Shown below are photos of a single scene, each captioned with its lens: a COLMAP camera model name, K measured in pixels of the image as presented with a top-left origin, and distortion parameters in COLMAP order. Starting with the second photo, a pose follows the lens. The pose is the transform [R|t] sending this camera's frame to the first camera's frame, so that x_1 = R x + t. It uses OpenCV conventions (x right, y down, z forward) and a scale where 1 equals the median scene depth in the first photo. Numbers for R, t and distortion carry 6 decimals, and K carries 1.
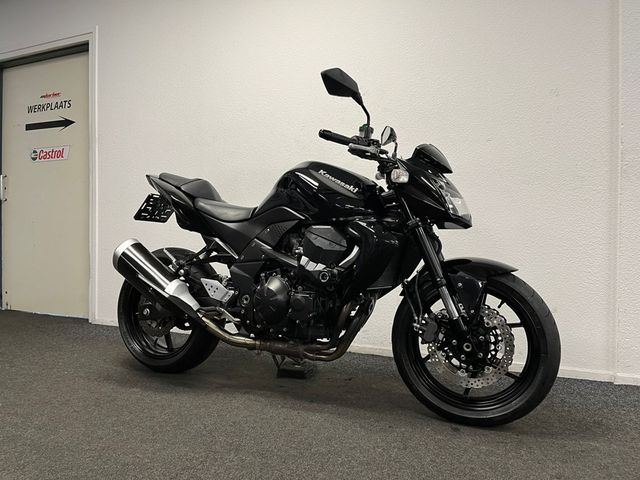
lens RADIAL K [[485.4, 0, 320.0], [0, 485.4, 240.0], [0, 0, 1]] dist [0.004393, 0.004302]
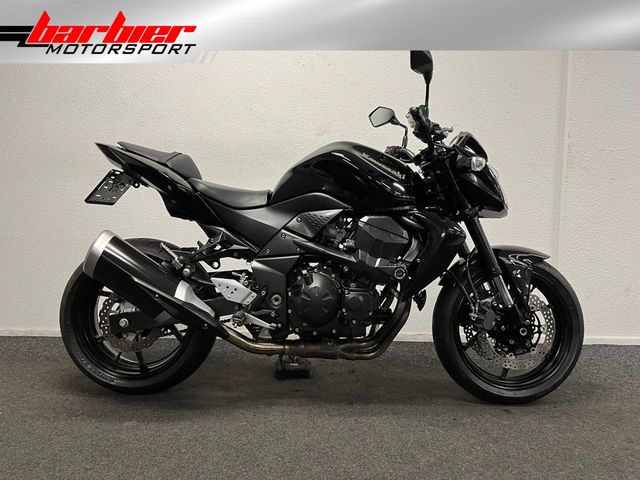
lens RADIAL K [[485.4, 0, 320.0], [0, 485.4, 240.0], [0, 0, 1]] dist [0.004393, 0.004302]
pose [[0.919129, -0.030736, 0.392757, -0.426092], [0.003035, 0.997475, 0.070957, -0.046042], [-0.393946, -0.064027, 0.916901, 0.189385]]
